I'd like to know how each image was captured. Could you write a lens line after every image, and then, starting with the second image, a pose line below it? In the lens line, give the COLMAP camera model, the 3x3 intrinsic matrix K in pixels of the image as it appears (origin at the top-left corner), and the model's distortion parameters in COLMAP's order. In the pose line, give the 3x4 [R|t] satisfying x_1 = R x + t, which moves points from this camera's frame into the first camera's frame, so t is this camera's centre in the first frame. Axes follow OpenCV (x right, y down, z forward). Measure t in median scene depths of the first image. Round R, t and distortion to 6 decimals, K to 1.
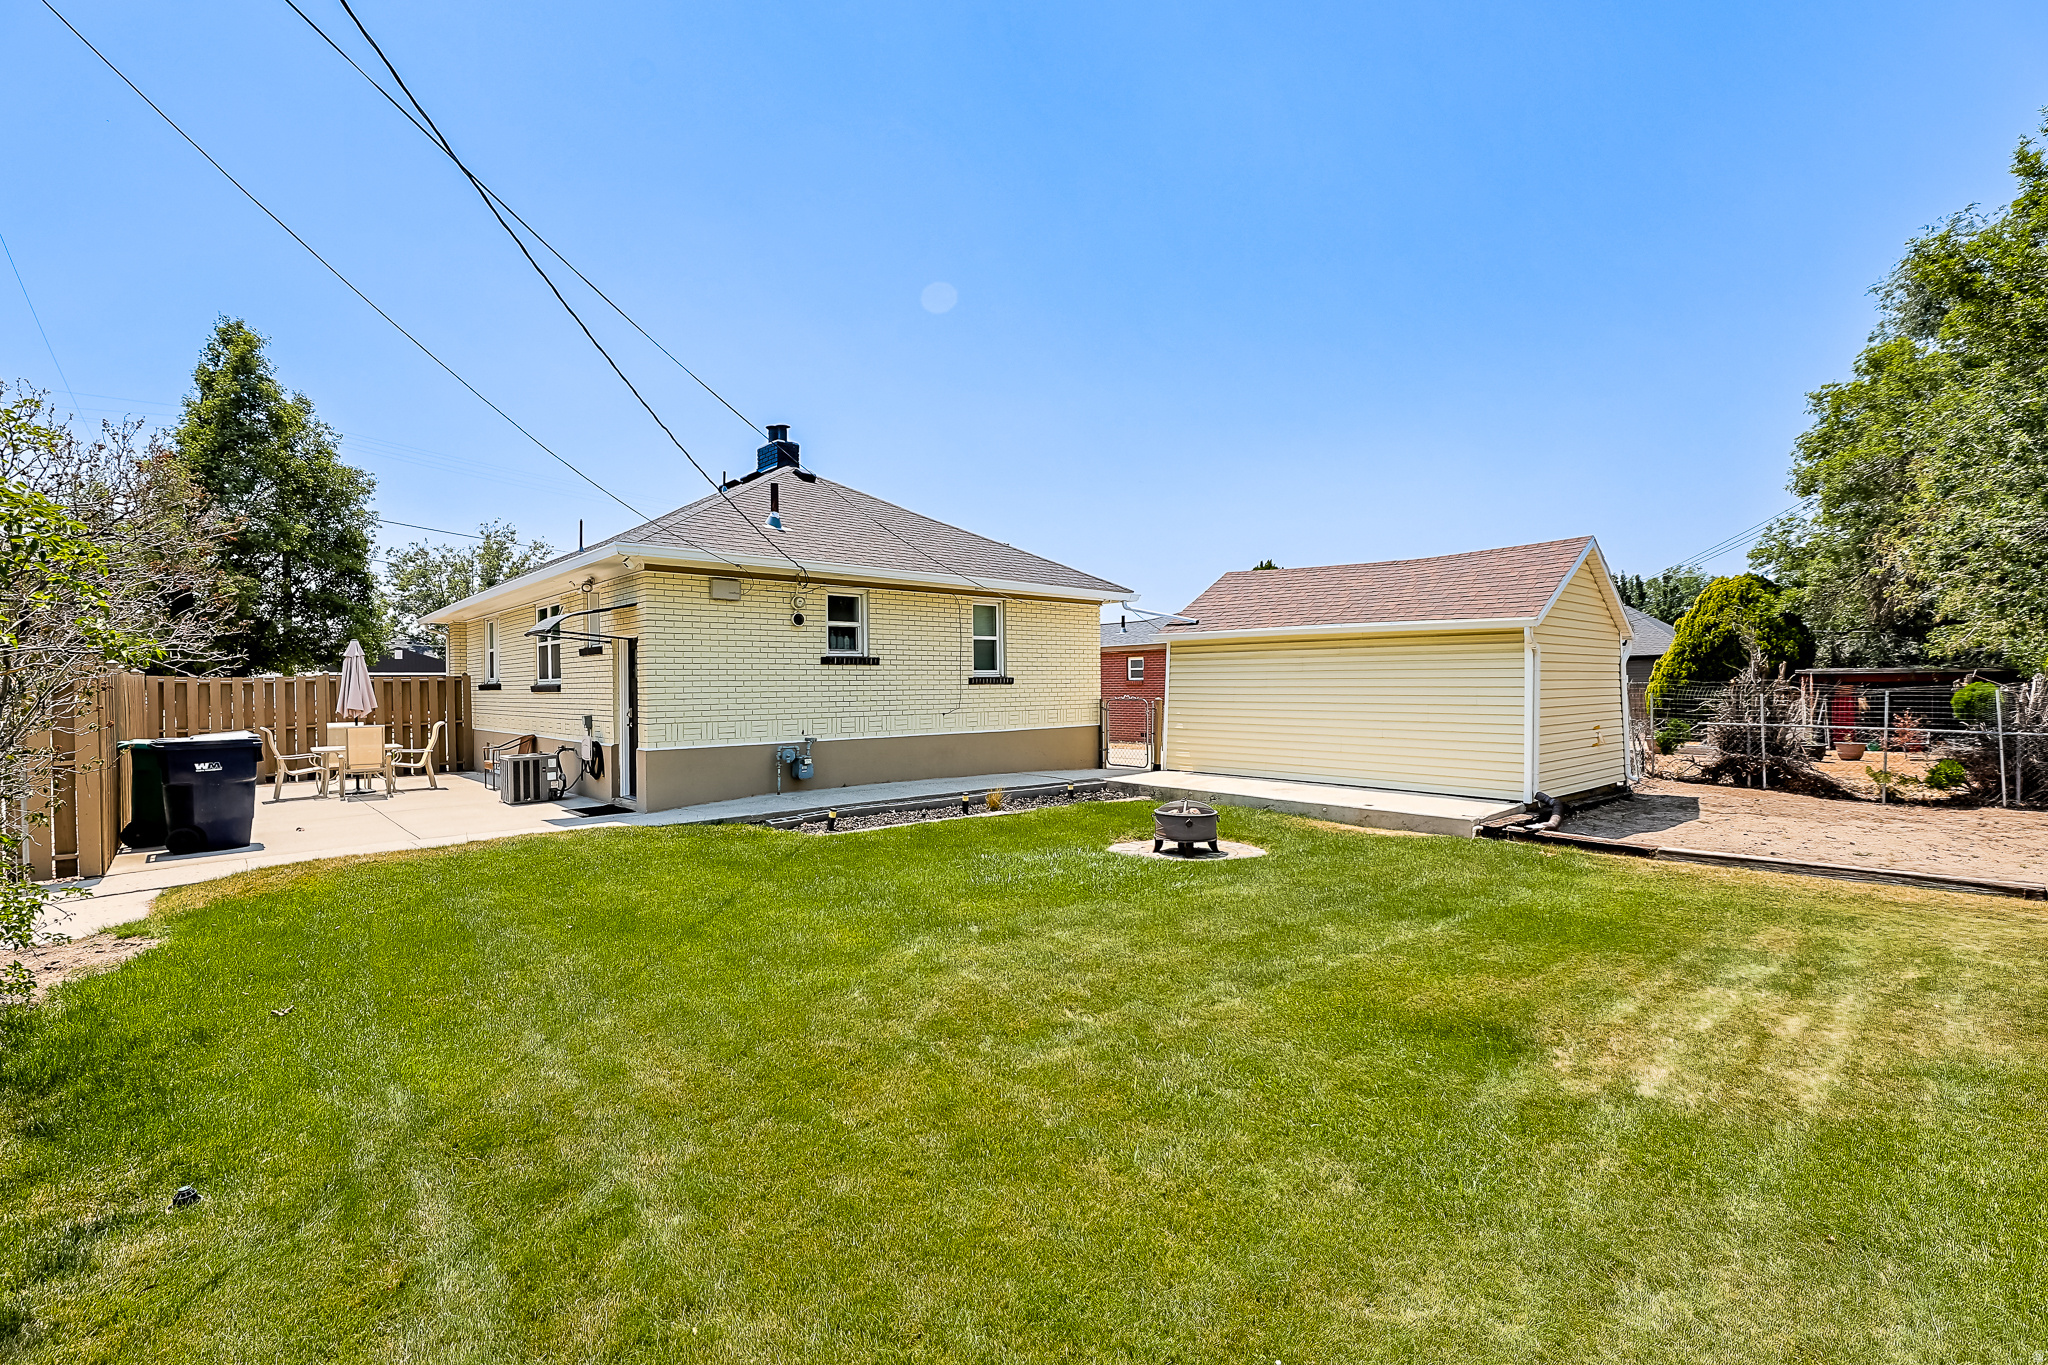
lens RADIAL K [[902.0, 0, 1047.7], [0, 902.0, 682.4], [0, 0, 1]] dist [-0.000660, -0.000945]
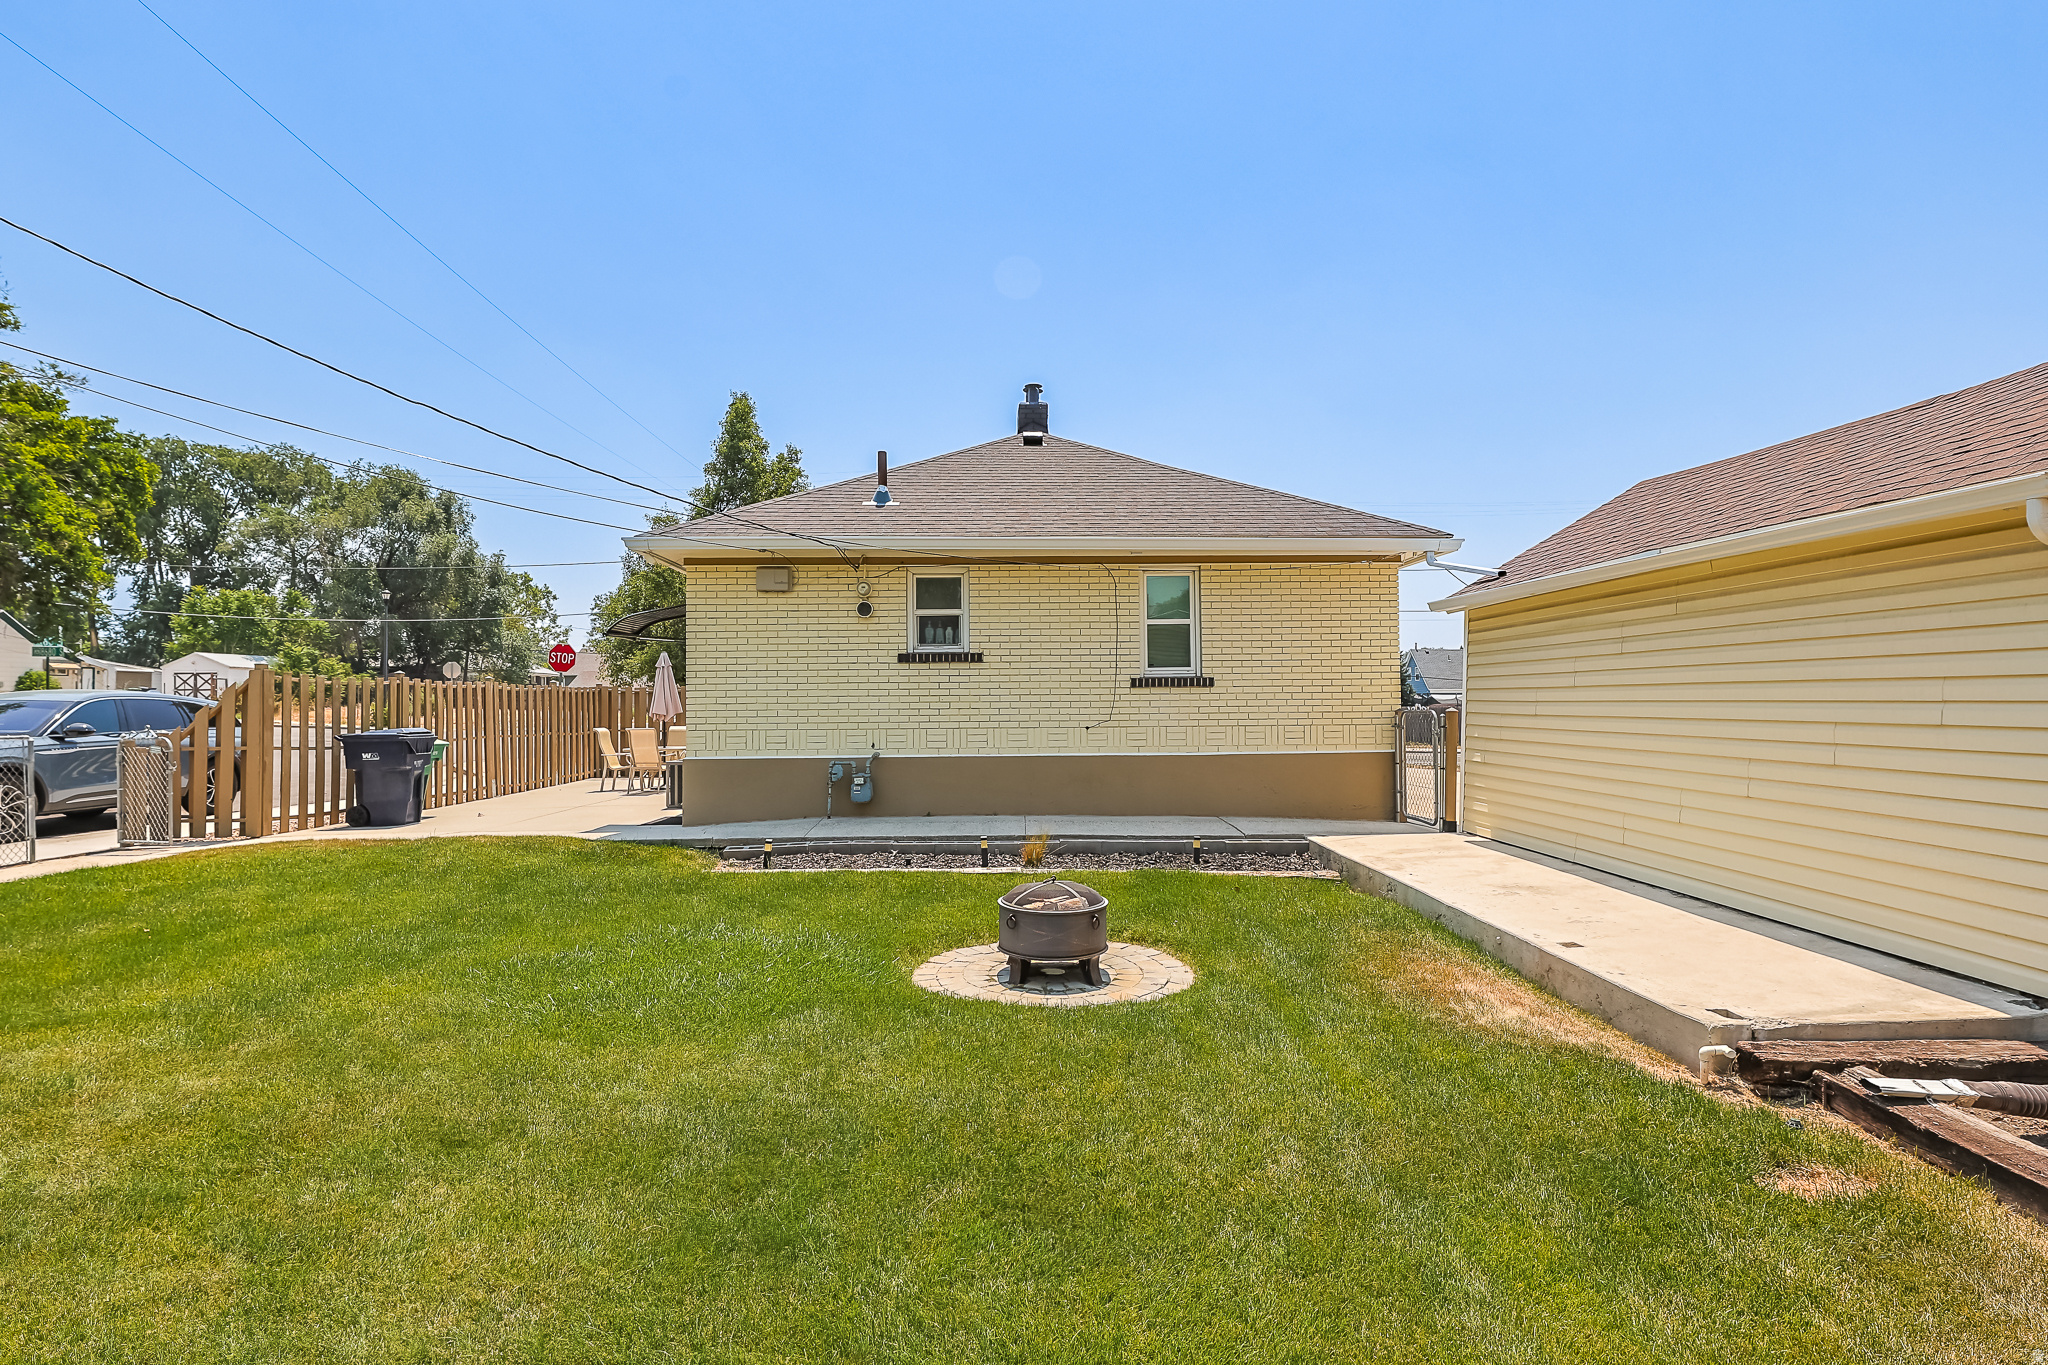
lens RADIAL K [[1002.8, 0, 1023.1], [0, 1002.8, 671.0], [0, 0, 1]] dist [-0.001058, -0.000071]
pose [[0.748144, -0.019462, -0.663251, 0.439140], [0.002451, 0.999644, -0.026568, 0.011789], [0.663532, 0.018251, 0.747925, 0.404417]]
